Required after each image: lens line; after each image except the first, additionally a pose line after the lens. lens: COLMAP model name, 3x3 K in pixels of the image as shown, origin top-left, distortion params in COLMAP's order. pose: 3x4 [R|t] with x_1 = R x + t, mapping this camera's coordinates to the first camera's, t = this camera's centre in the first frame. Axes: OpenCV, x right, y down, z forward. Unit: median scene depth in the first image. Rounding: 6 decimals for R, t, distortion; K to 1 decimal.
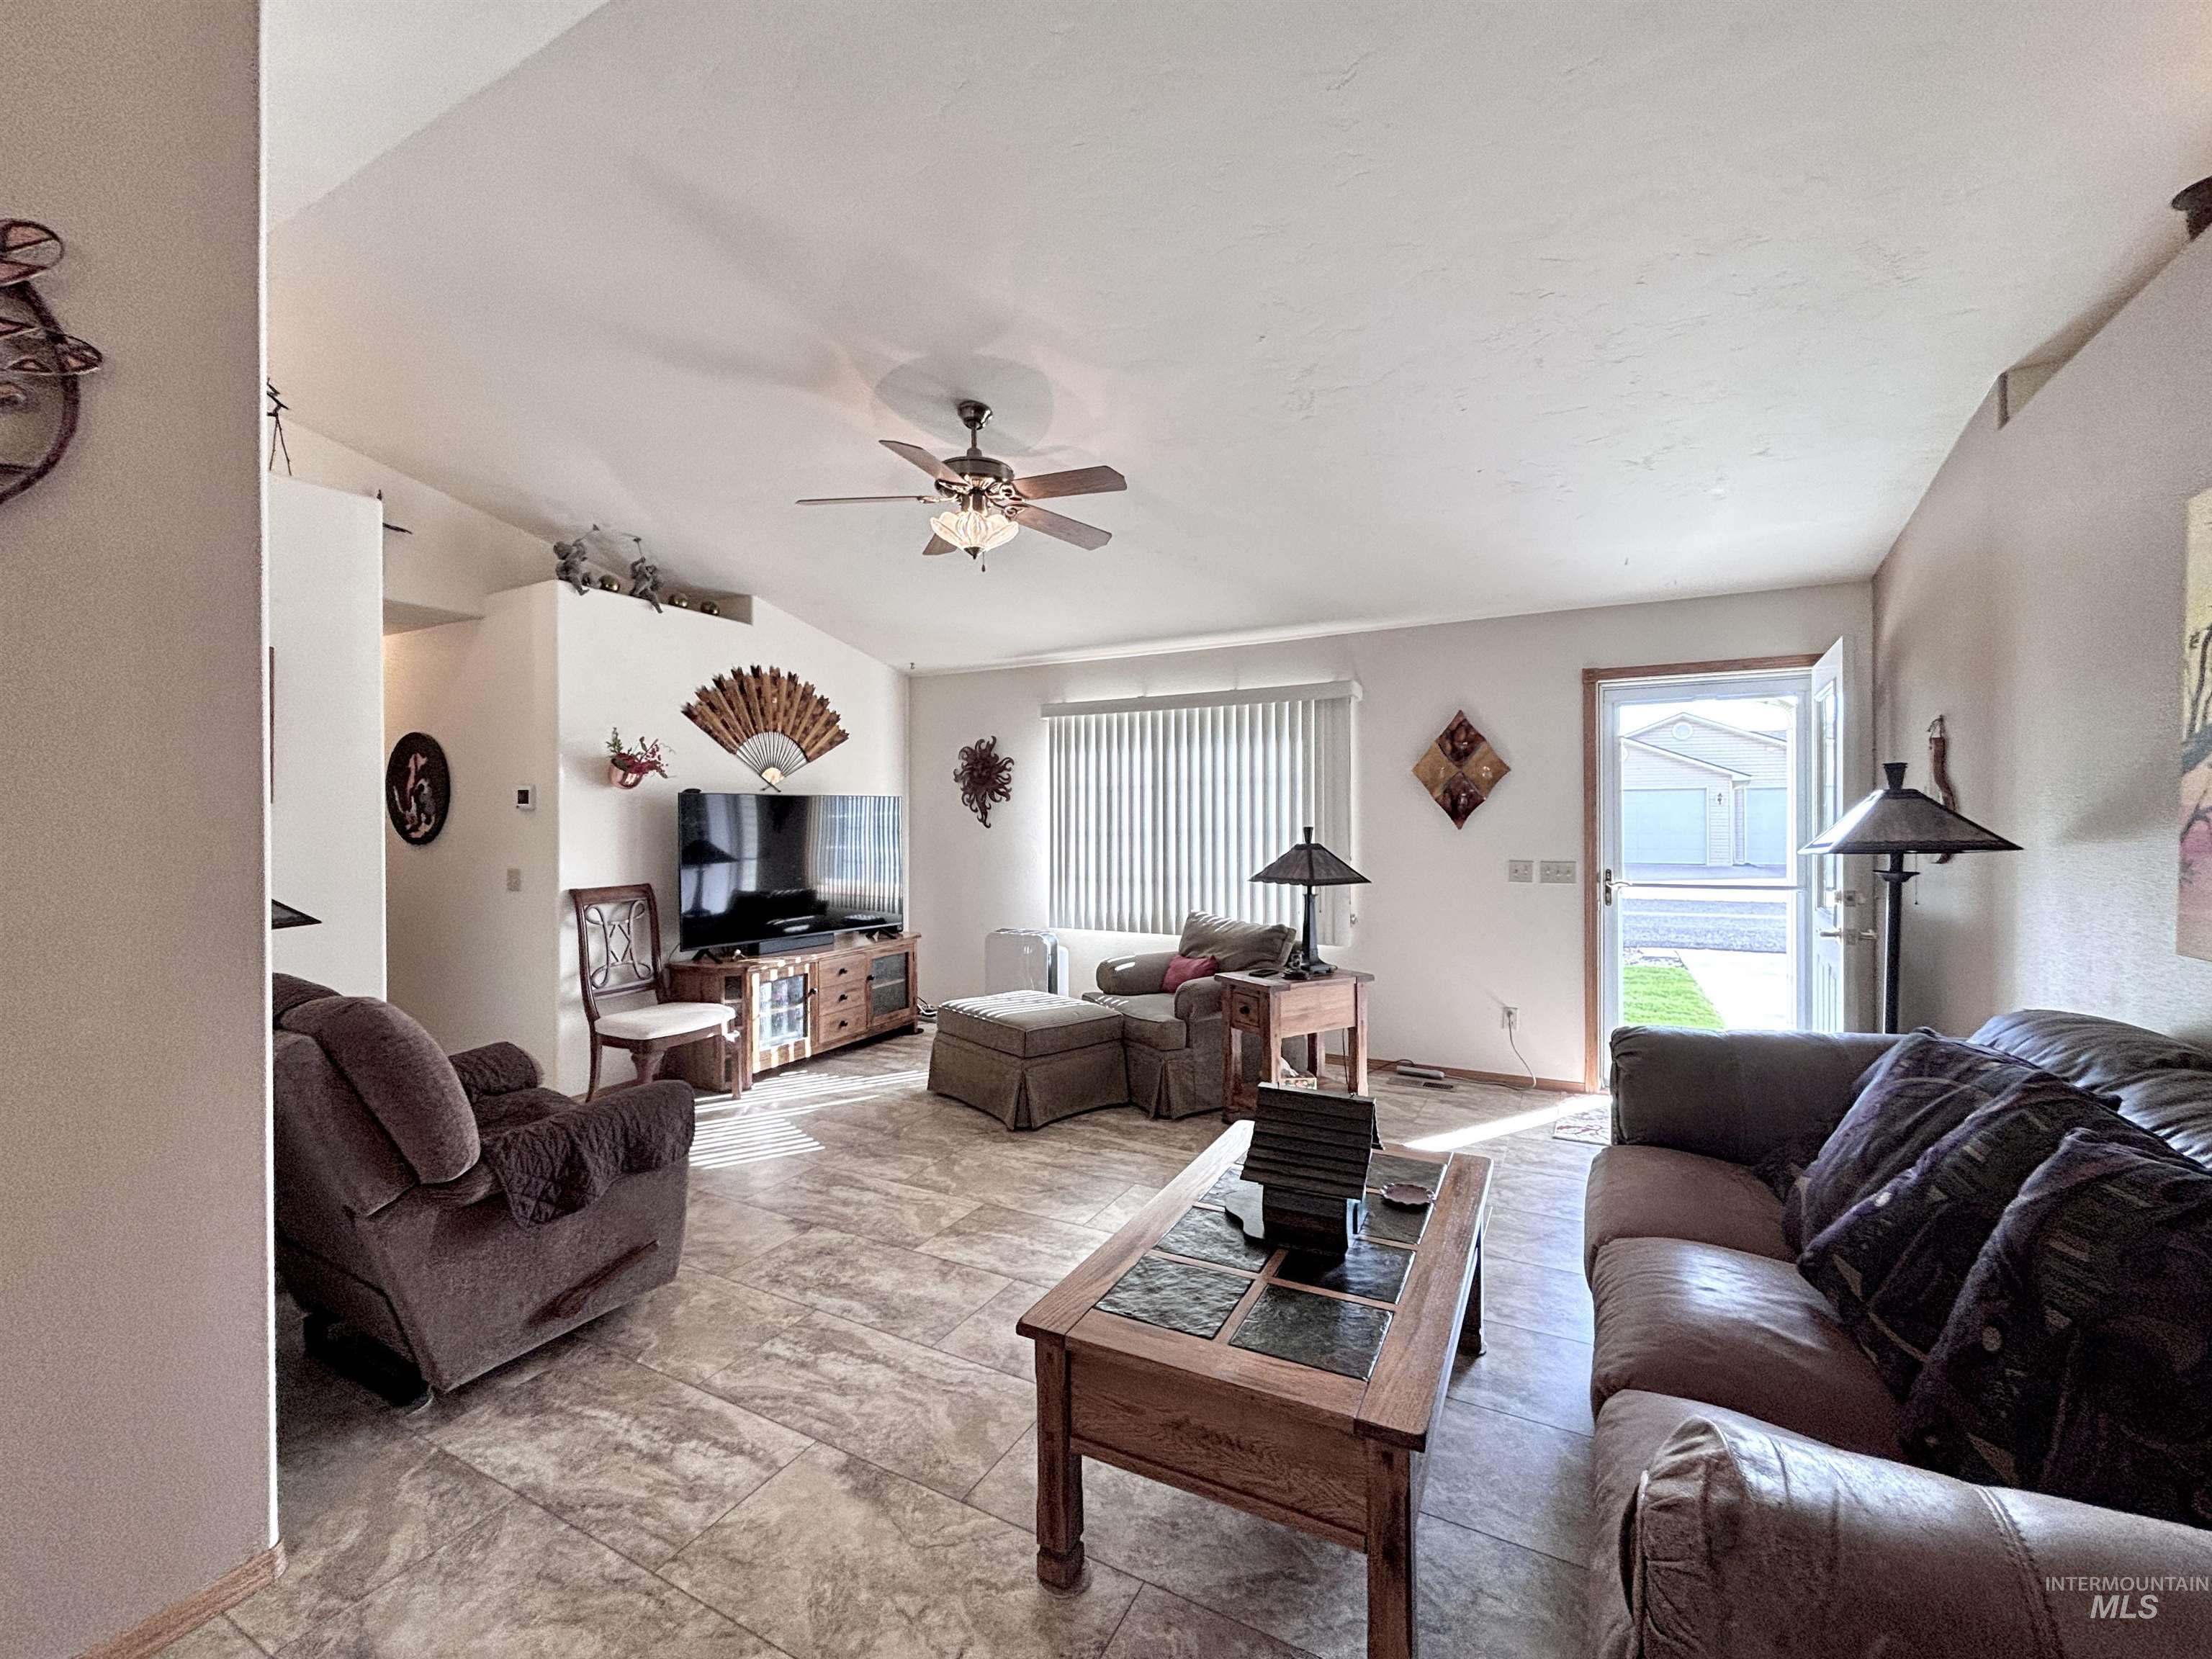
lens RADIAL K [[916.3, 0, 1093.9], [0, 916.3, 819.0], [0, 0, 1]] dist [-0.000257, -0.000010]
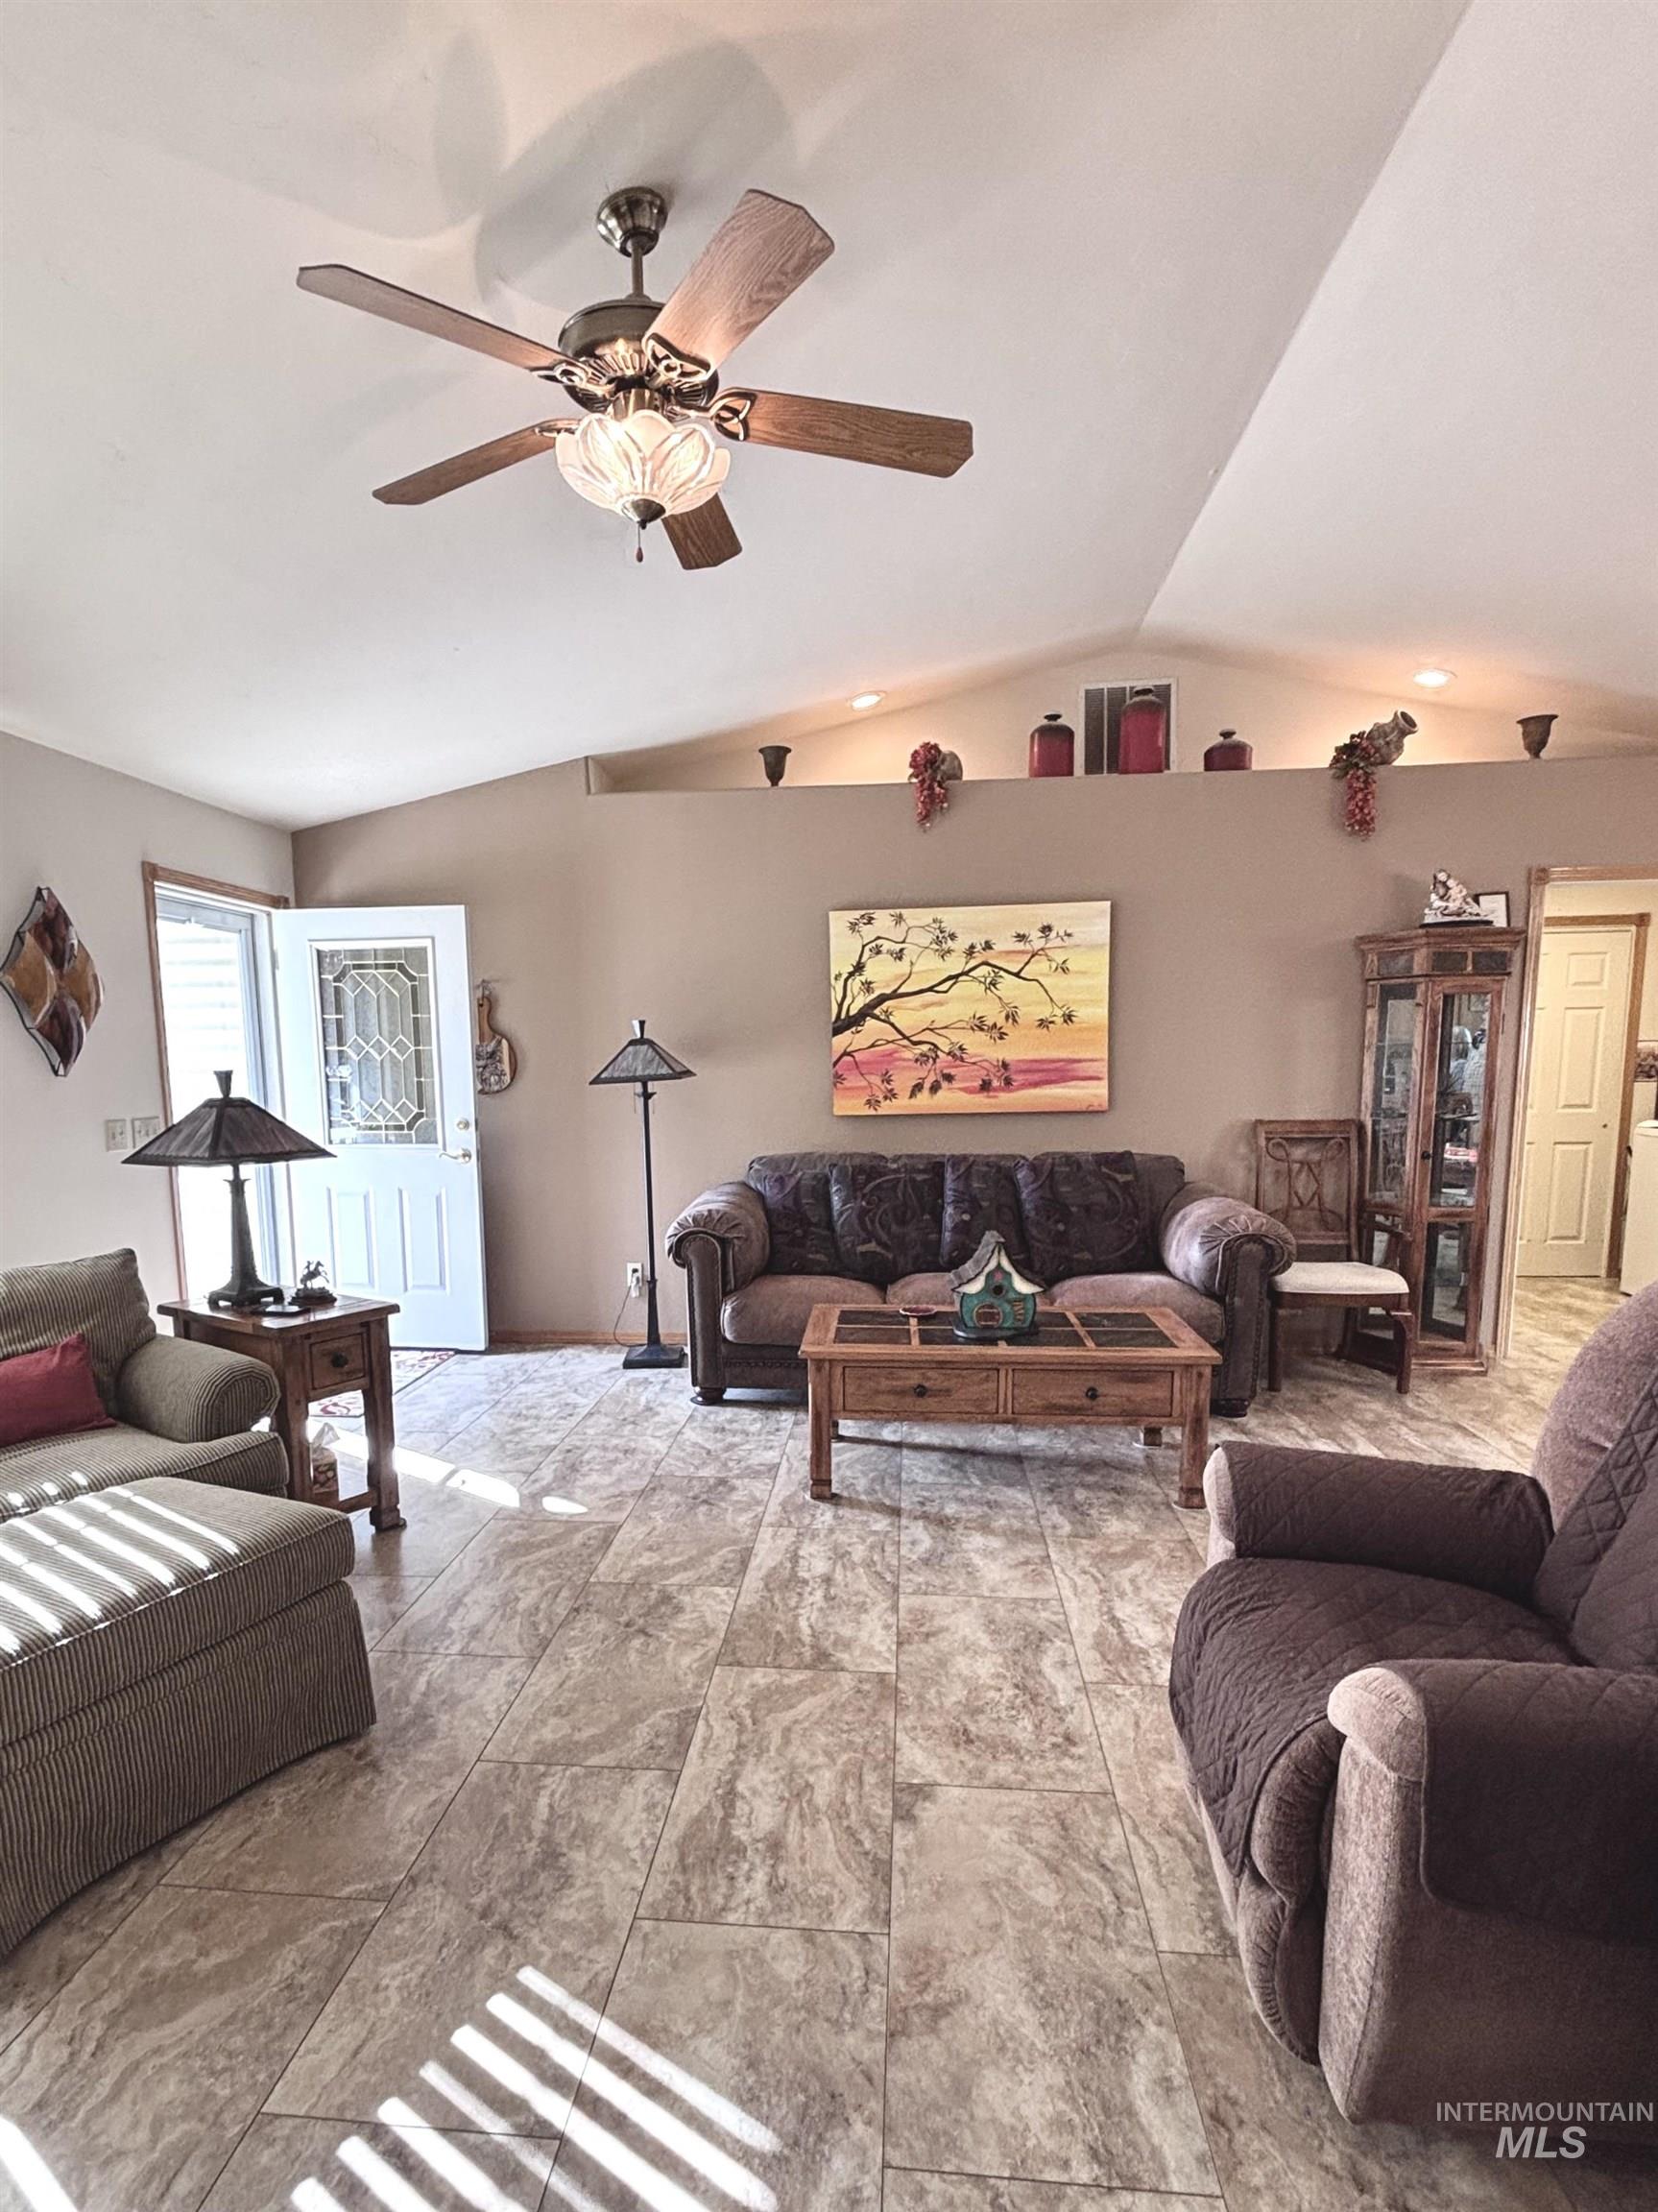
lens RADIAL K [[1191.0, 0, 799.8], [0, 1191.0, 1219.4], [0, 0, 1]] dist [0.042725, -0.060125]
pose [[-0.390666, -0.113769, 0.913475, -0.585449], [0.013334, 0.991530, 0.129193, 0.007723], [-0.920436, 0.062652, -0.385840, 0.858729]]
